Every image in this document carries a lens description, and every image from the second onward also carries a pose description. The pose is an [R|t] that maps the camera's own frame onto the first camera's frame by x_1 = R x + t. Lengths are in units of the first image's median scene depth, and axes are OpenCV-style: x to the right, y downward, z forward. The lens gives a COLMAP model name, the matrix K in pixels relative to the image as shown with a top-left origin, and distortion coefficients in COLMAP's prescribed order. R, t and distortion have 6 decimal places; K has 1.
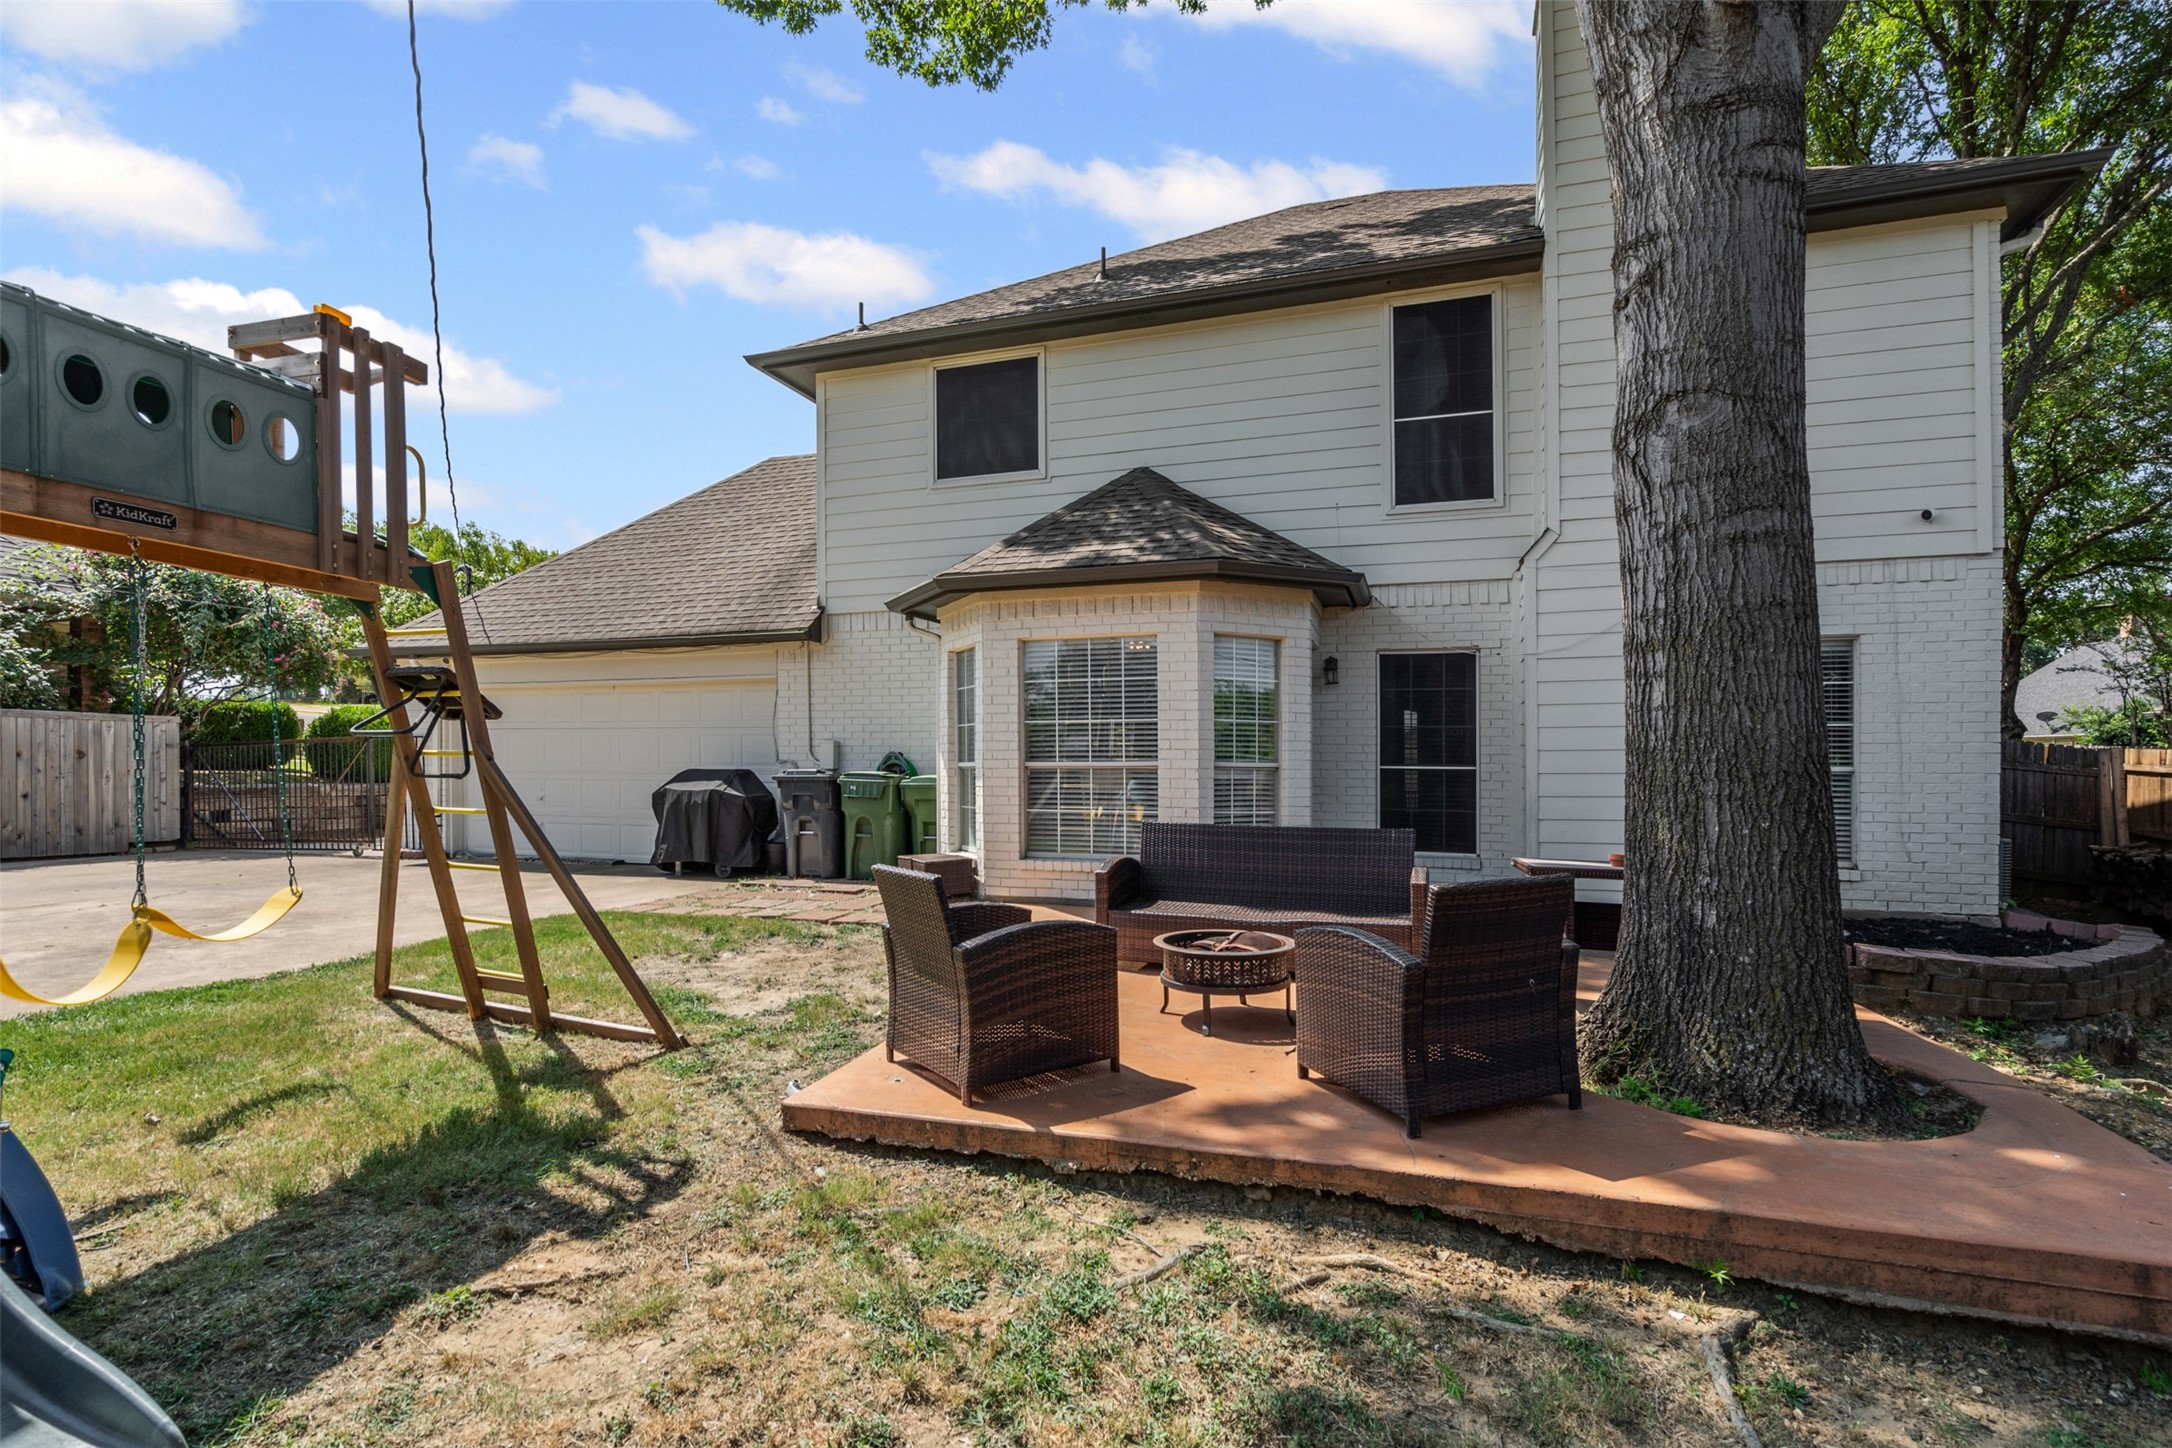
lens RADIAL K [[1010.5, 0, 1080.6], [0, 1010.5, 777.9], [0, 0, 1]] dist [-0.024759, 0.021291]
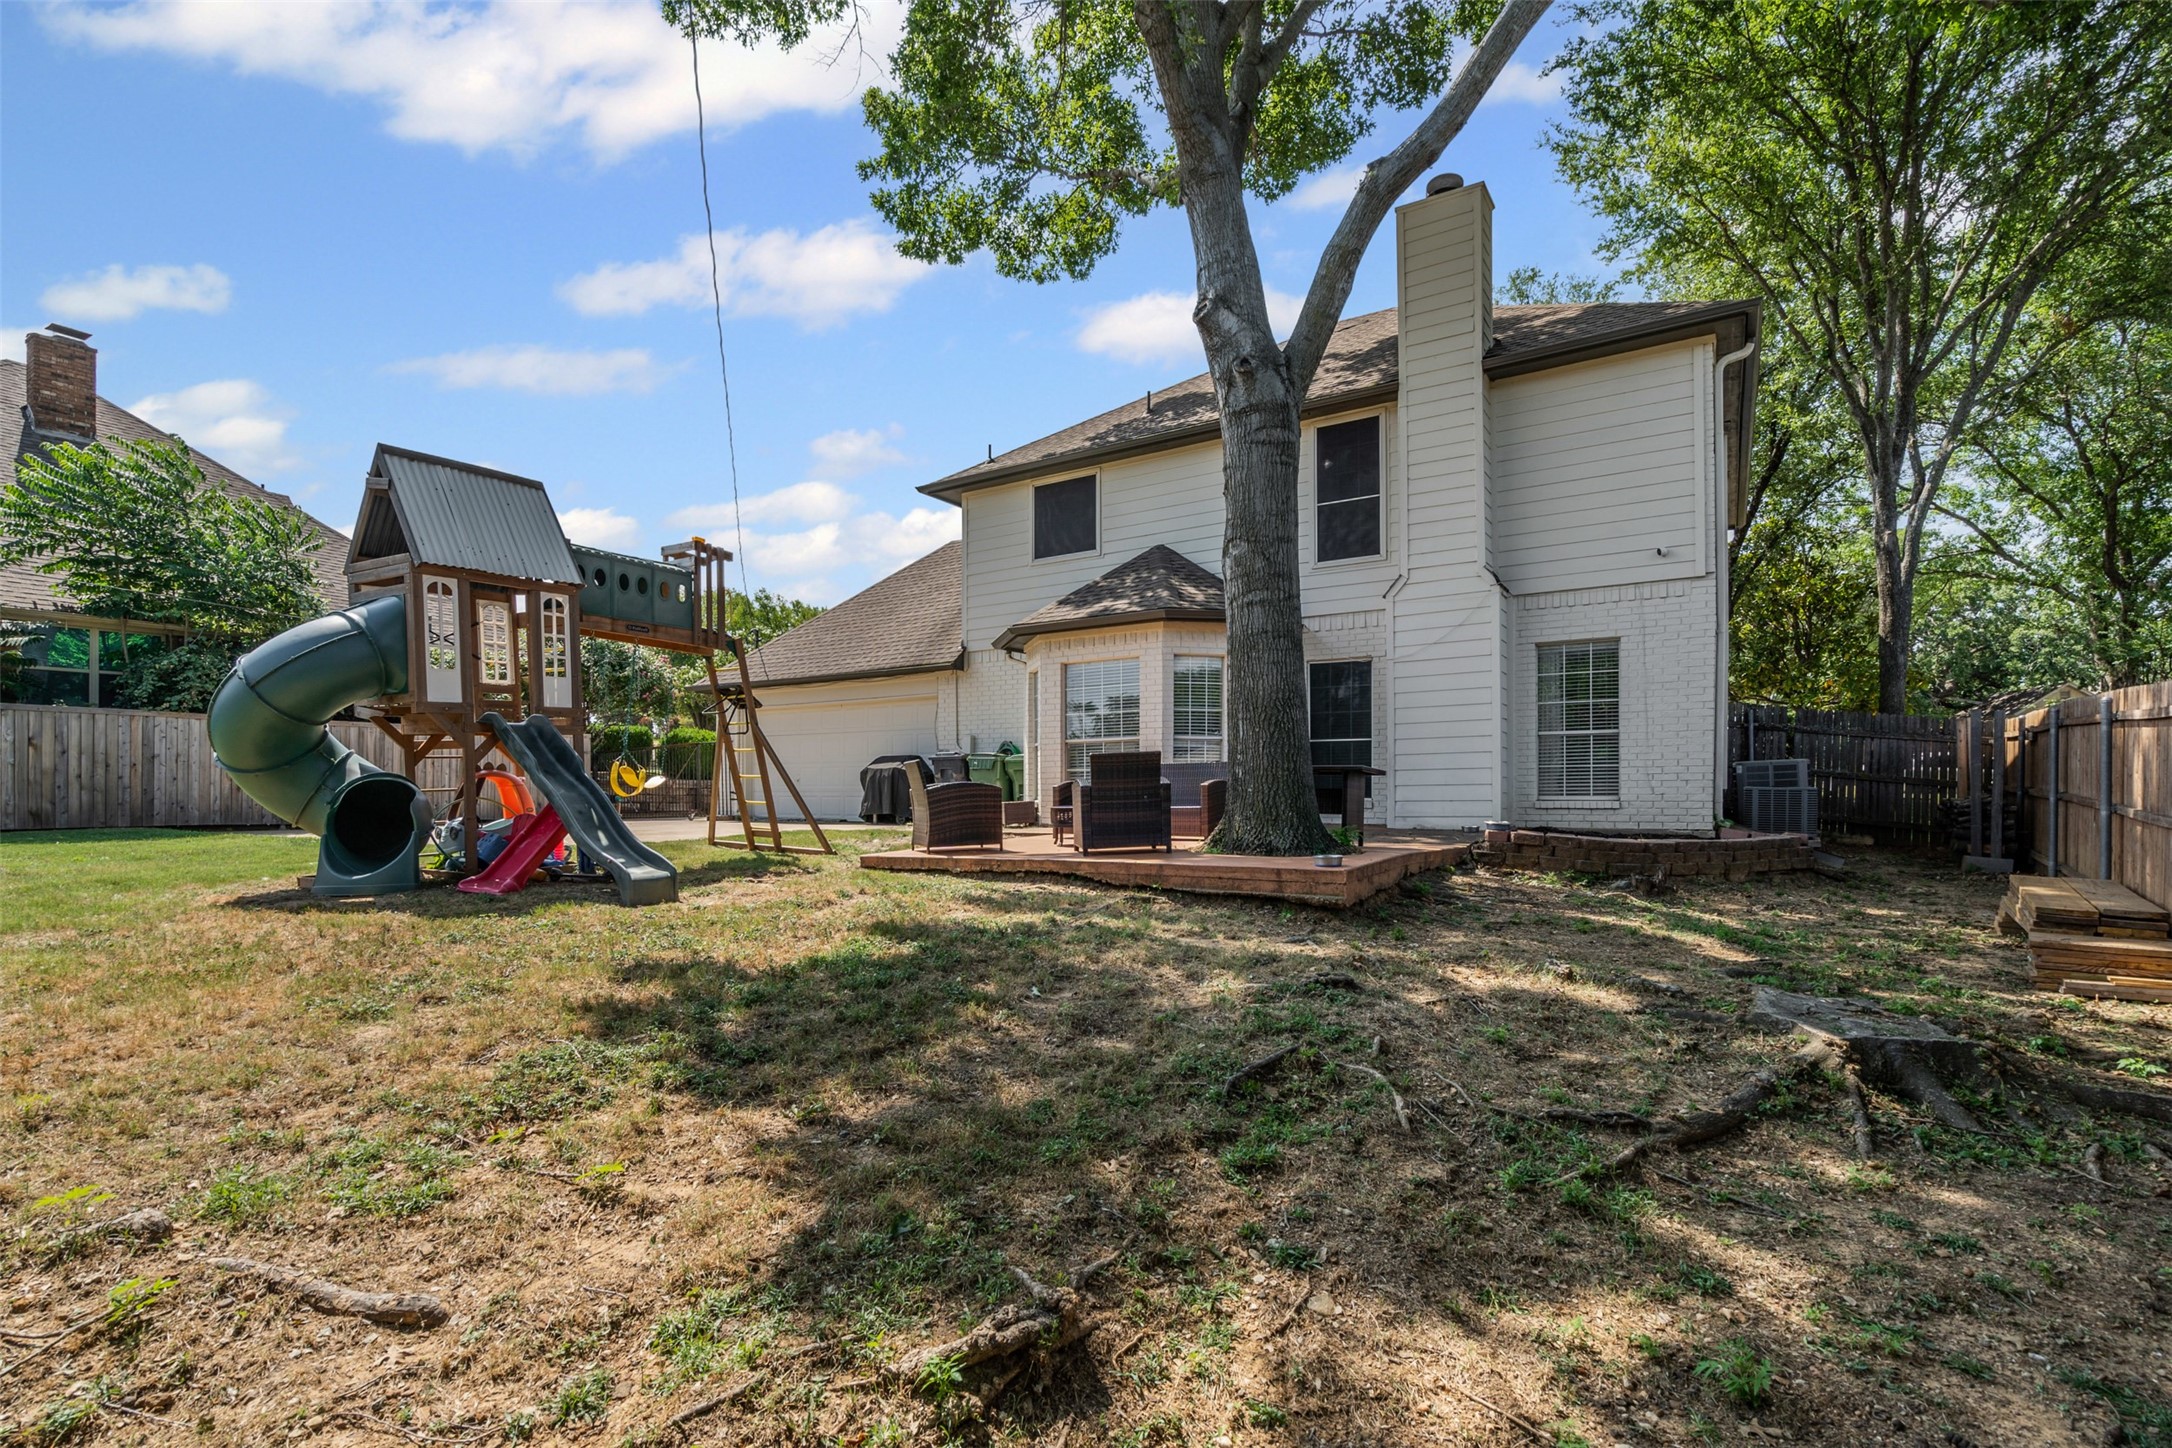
lens RADIAL K [[1010.5, 0, 1080.6], [0, 1010.5, 777.9], [0, 0, 1]] dist [-0.024759, 0.021291]
pose [[0.970567, -0.011707, -0.240548, 0.303824], [0.004978, 0.999580, -0.028562, 0.078140], [0.240782, 0.026524, 0.970217, -0.466956]]
